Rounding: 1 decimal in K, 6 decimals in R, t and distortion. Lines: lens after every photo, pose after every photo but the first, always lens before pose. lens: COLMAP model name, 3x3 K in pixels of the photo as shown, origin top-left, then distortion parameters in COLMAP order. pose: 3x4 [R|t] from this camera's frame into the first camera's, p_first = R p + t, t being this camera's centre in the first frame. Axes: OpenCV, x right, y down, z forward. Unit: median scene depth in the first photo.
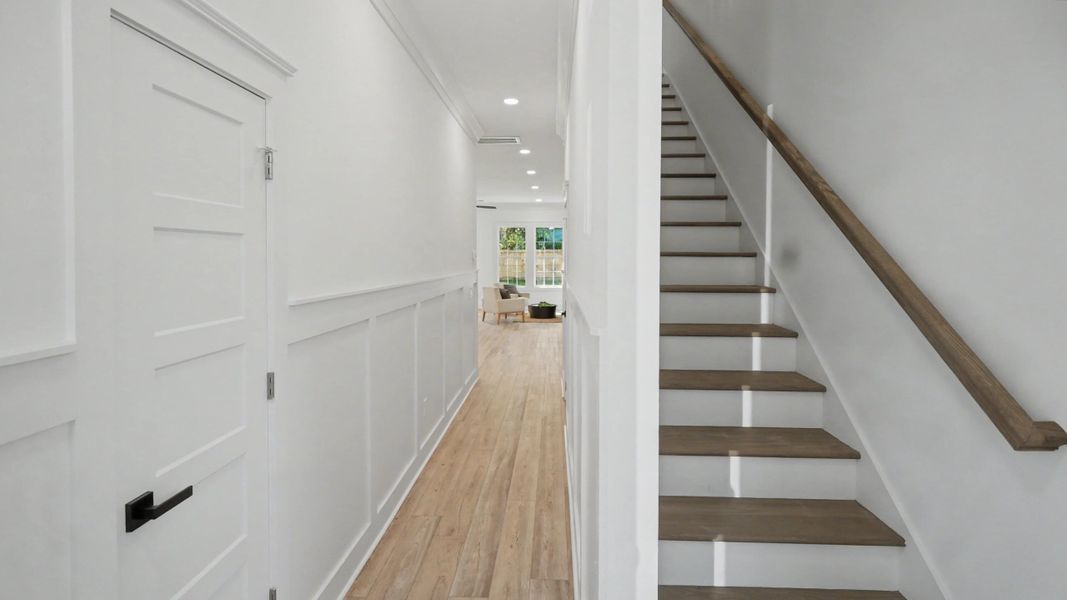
lens RADIAL K [[919.8, 0, 535.3], [0, 919.8, 301.6], [0, 0, 1]] dist [-0.007133, -0.000370]
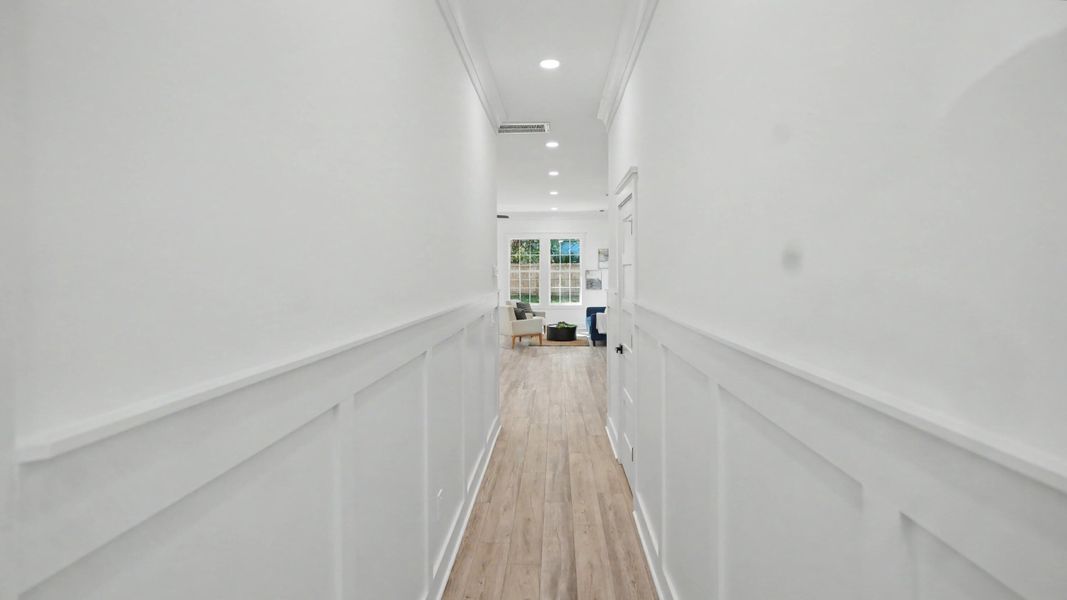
lens RADIAL K [[919.8, 0, 531.6], [0, 919.8, 297.9], [0, 0, 1]] dist [-0.007133, -0.000370]
pose [[0.999968, -0.006117, -0.005097, -0.021596], [0.006020, 0.999806, -0.018771, -0.008967], [0.005211, 0.018739, 0.999811, 0.148316]]
